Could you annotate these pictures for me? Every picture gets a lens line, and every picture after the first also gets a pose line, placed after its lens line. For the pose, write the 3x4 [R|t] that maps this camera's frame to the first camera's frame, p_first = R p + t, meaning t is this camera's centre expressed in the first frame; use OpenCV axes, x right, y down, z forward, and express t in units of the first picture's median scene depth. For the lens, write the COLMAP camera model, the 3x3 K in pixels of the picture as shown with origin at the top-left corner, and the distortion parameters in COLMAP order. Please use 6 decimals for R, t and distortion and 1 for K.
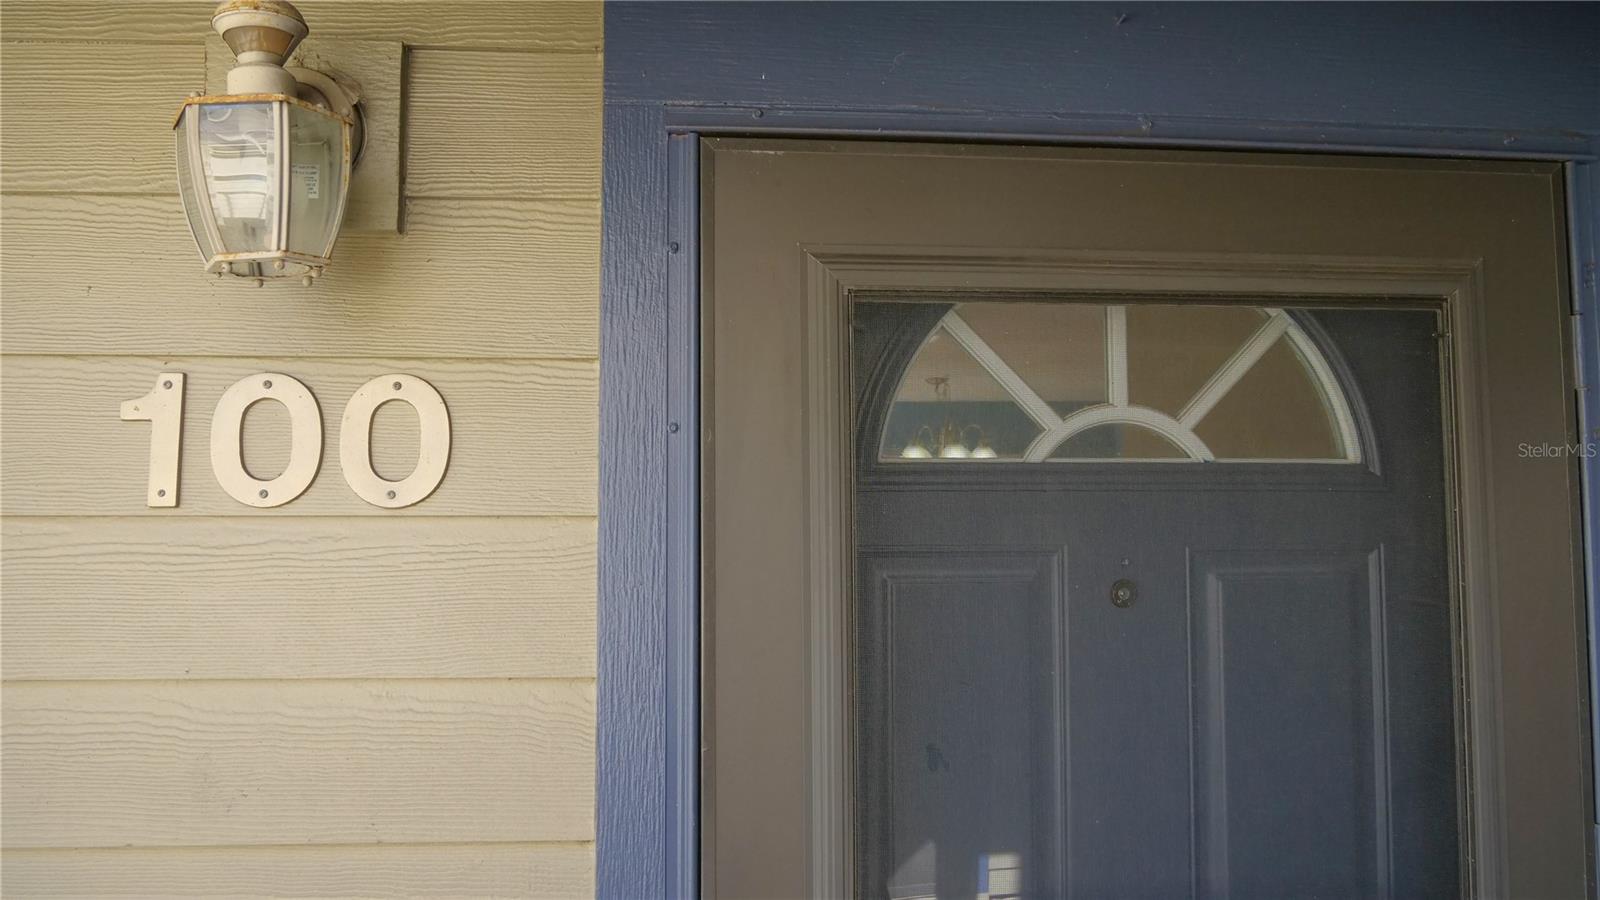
lens RADIAL K [[1143.8, 0, 794.6], [0, 1143.8, 452.8], [0, 0, 1]] dist [-0.058786, 0.024536]
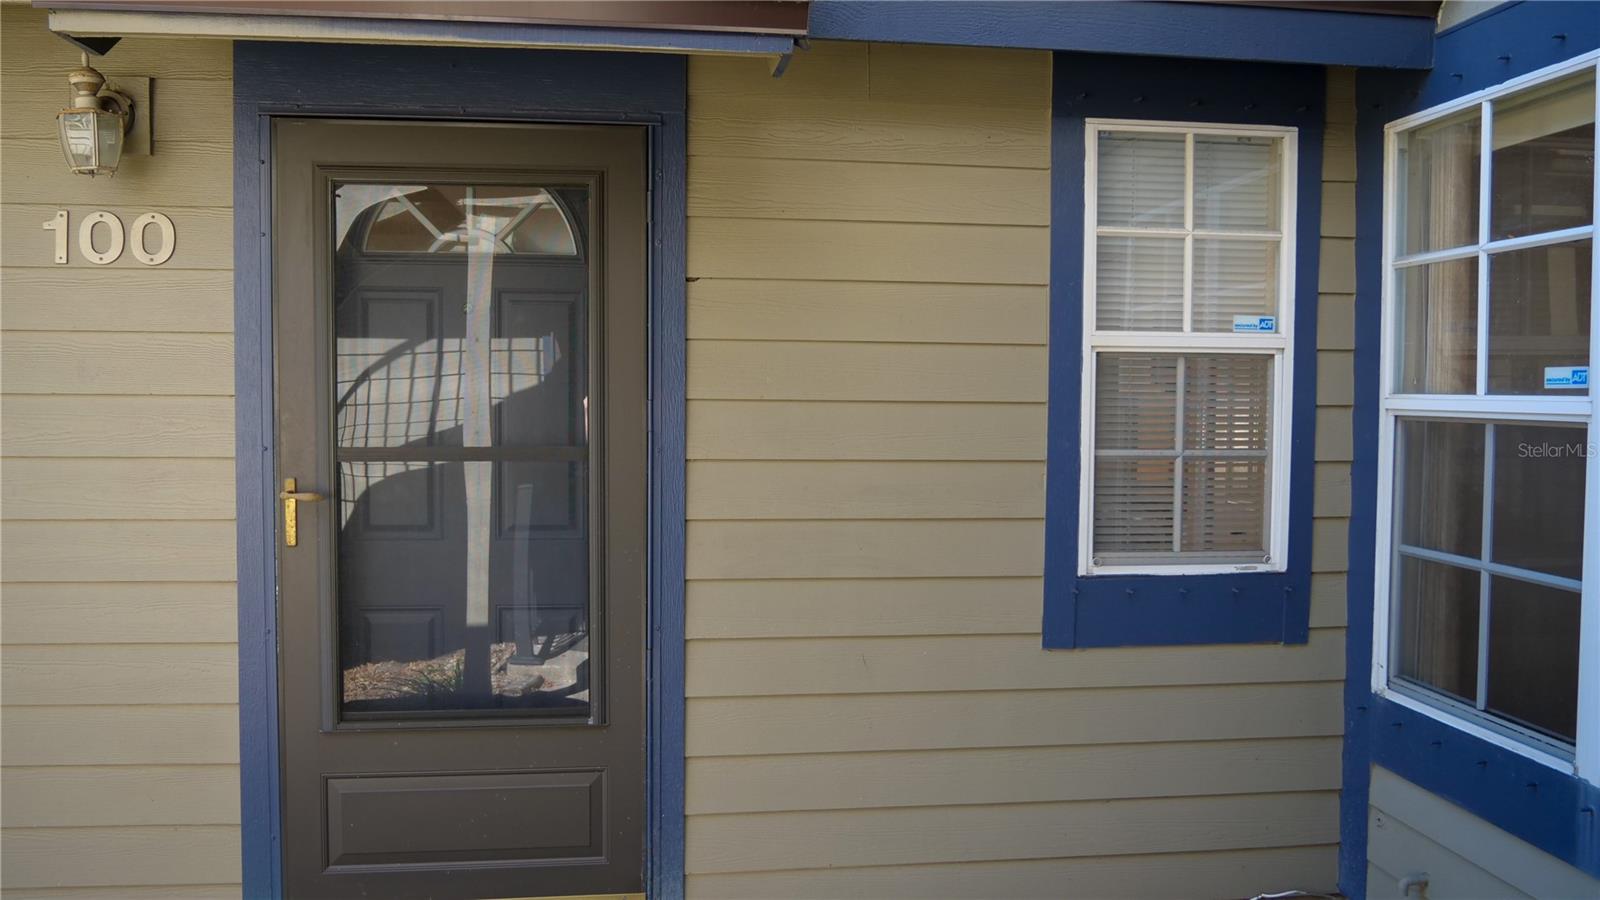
lens RADIAL K [[1143.8, 0, 805.2], [0, 1143.8, 445.2], [0, 0, 1]] dist [-0.058786, 0.024536]
pose [[0.999483, 0.010492, 0.030398, 1.048563], [-0.013818, 0.993684, 0.111359, 0.150256], [-0.029038, -0.111721, 0.993315, -1.610660]]
